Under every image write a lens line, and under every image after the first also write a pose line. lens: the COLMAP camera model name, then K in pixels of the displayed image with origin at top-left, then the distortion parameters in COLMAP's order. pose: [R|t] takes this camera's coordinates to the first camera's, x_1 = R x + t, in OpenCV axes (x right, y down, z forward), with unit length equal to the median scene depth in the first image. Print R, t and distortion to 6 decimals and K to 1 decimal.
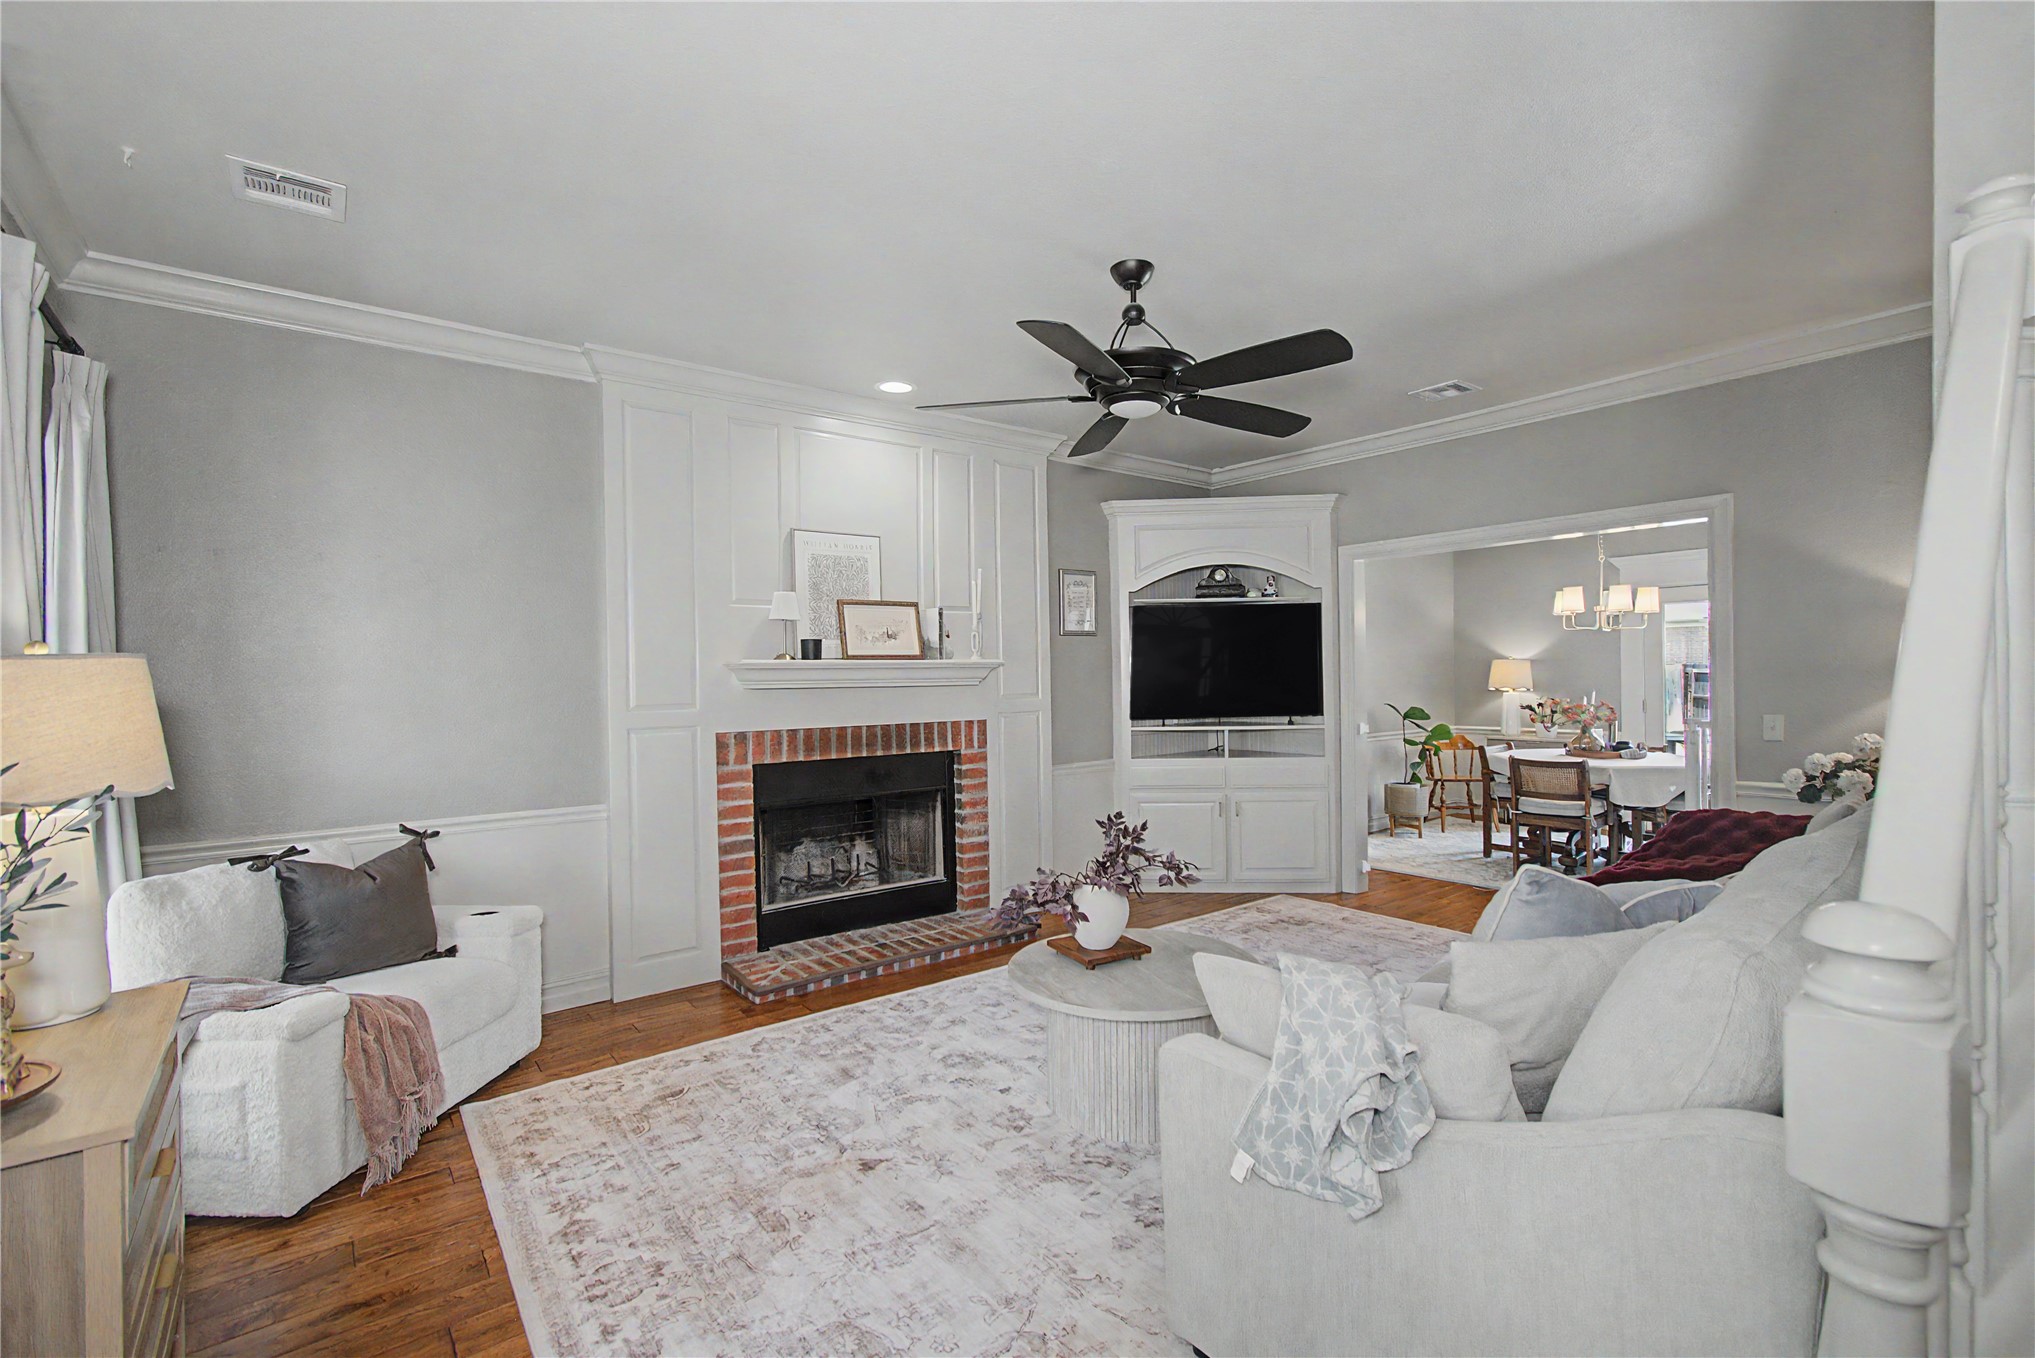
lens RADIAL K [[920.8, 0, 1047.8], [0, 920.8, 680.9], [0, 0, 1]] dist [-0.001543, 0.000413]
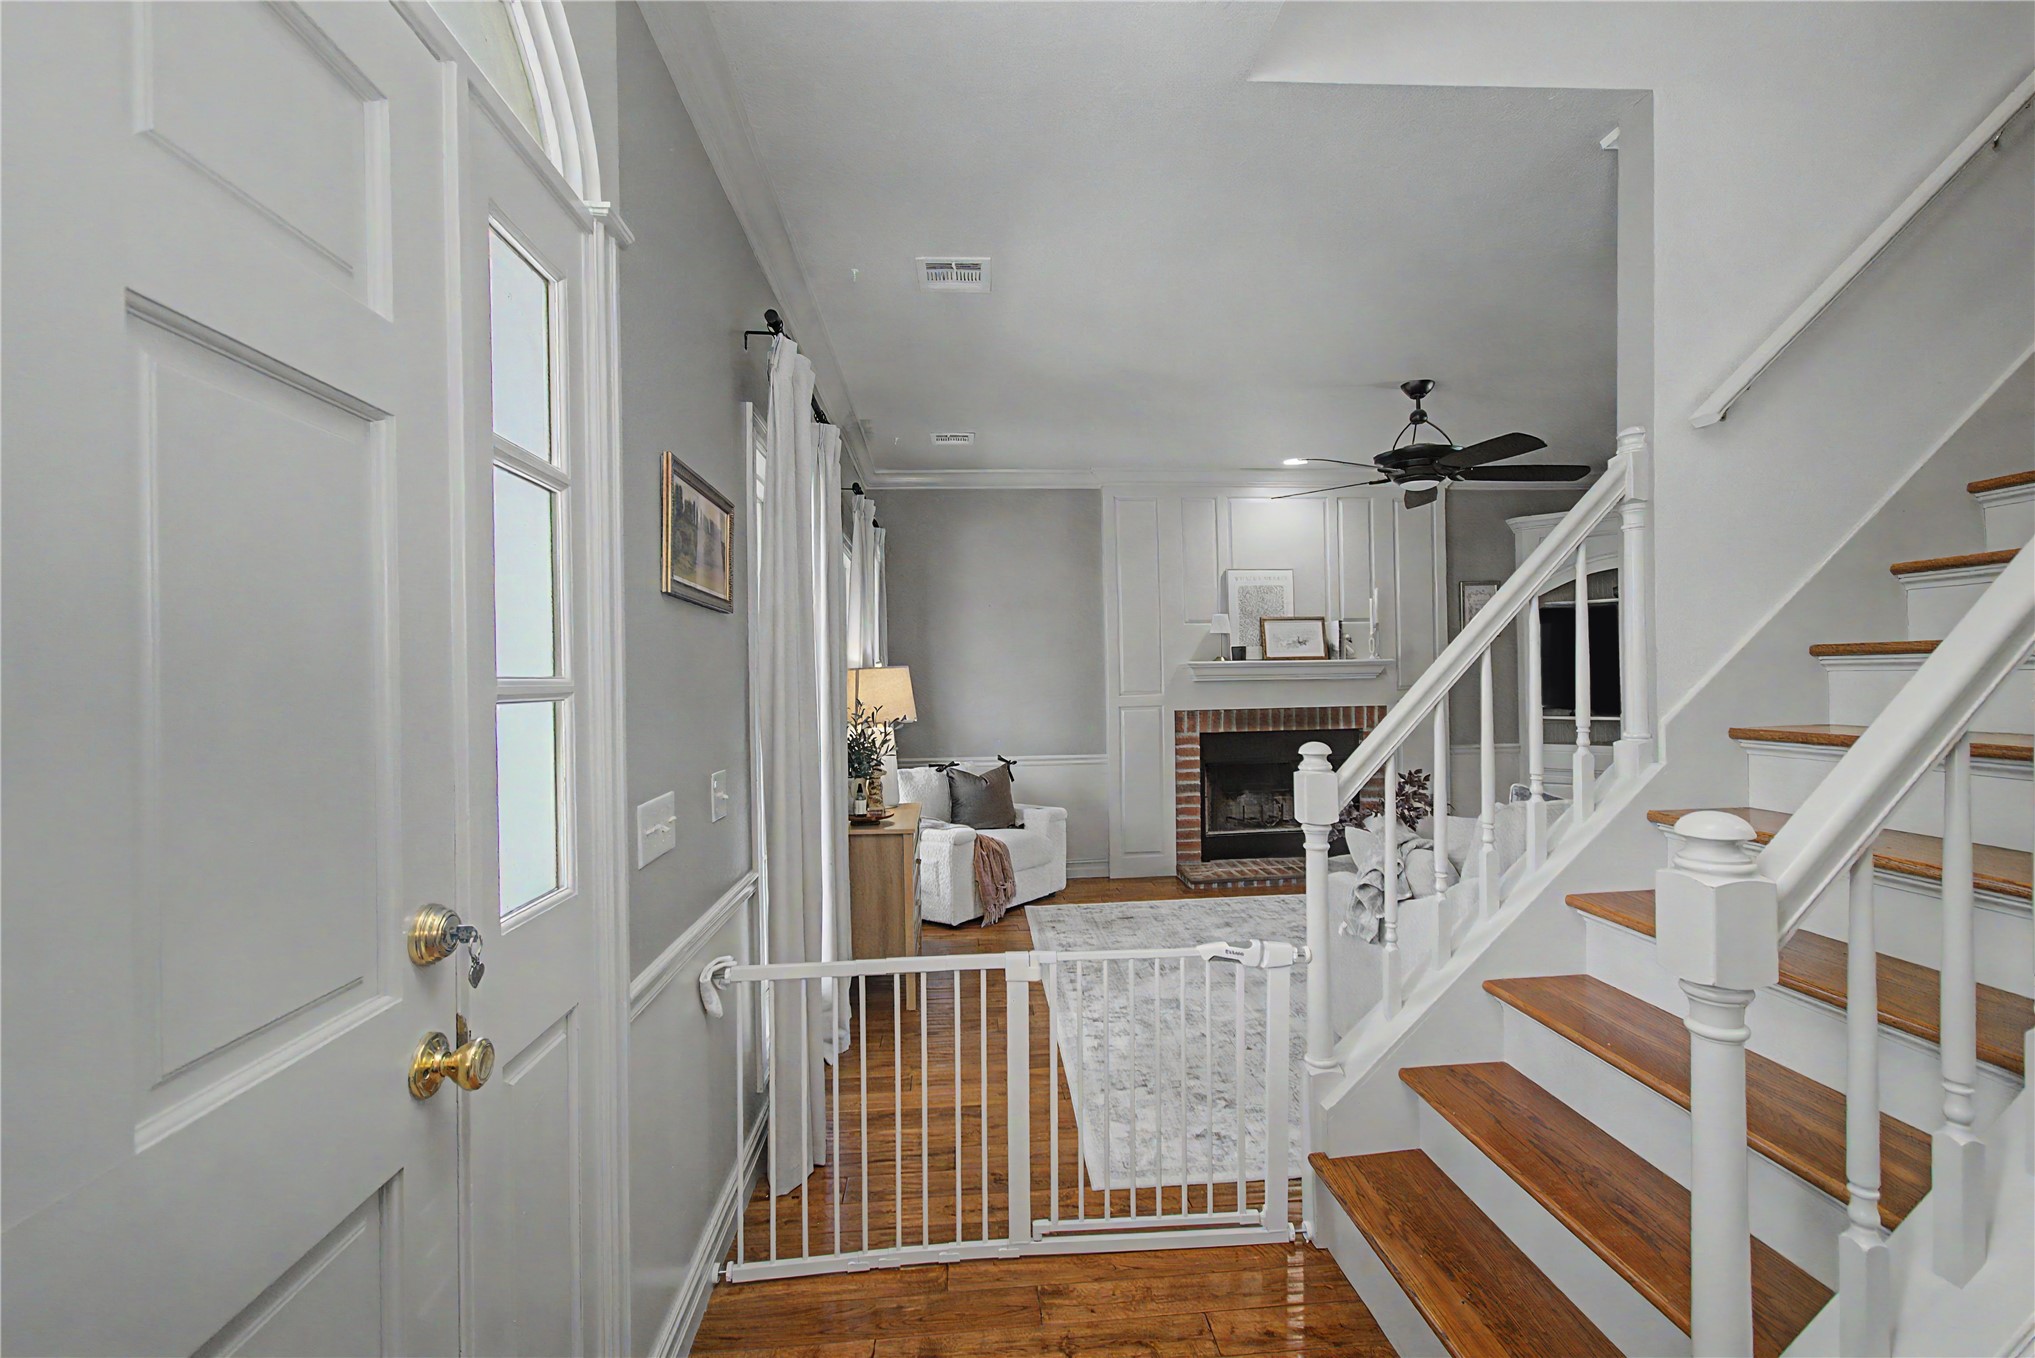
lens RADIAL K [[978.0, 0, 1061.7], [0, 978.0, 682.4], [0, 0, 1]] dist [-0.000791, 0.000100]
pose [[0.845300, 0.004207, -0.534275, 0.383043], [0.002124, 0.999935, 0.011233, -0.007247], [0.534288, -0.010630, 0.845236, -0.499491]]
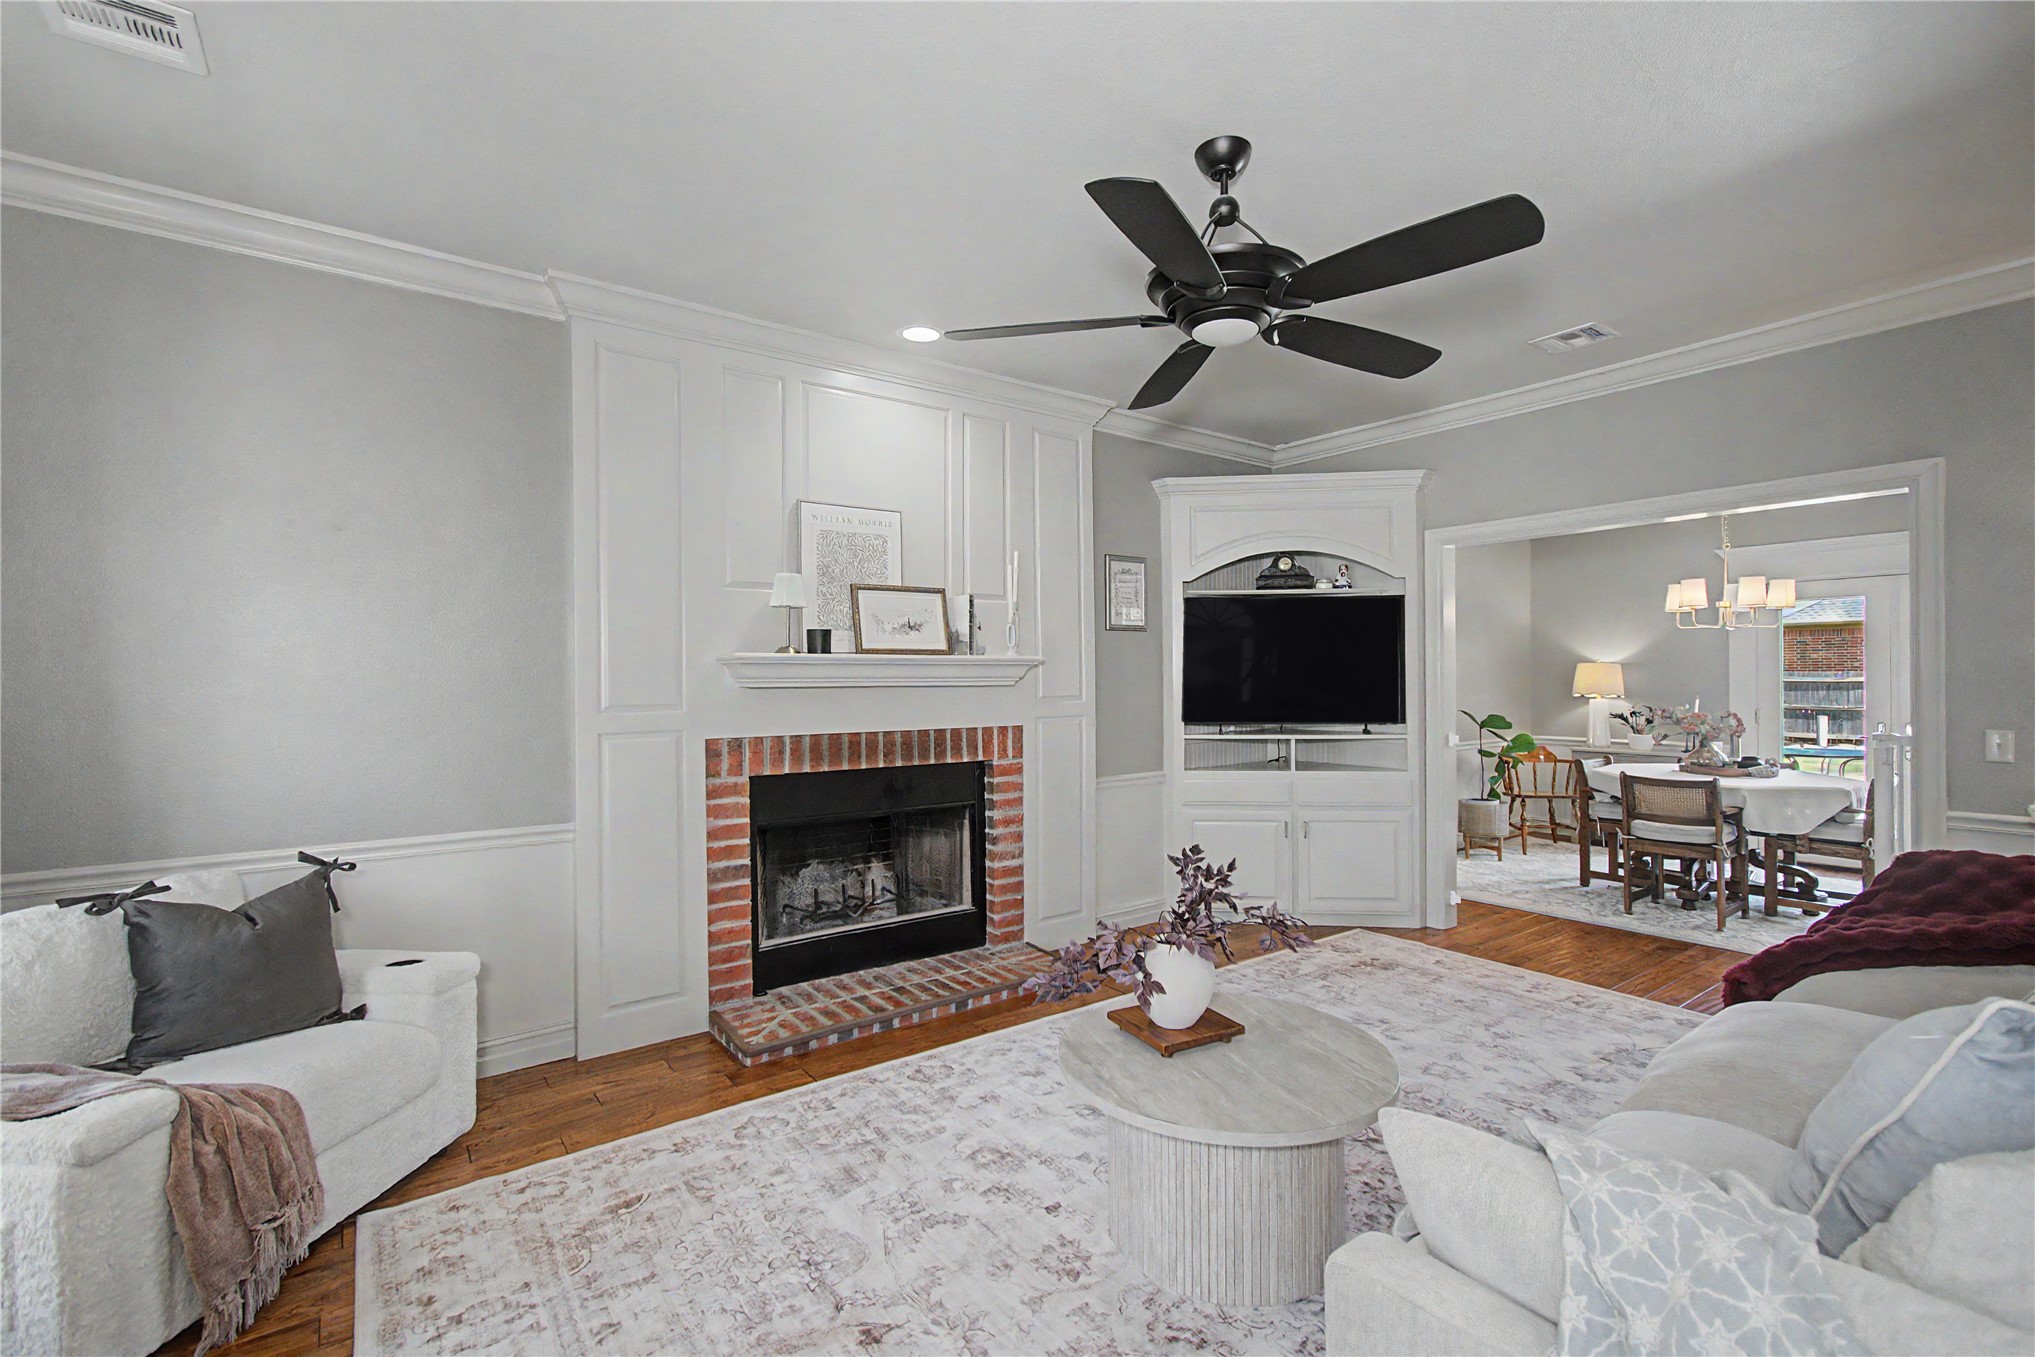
lens RADIAL K [[920.8, 0, 1047.8], [0, 920.8, 680.4], [0, 0, 1]] dist [-0.001543, 0.000413]
pose [[0.999628, 0.008329, -0.025975, -0.028590], [-0.008419, 0.999959, -0.003347, 0.003529], [0.025946, 0.003565, 0.999657, 0.189036]]
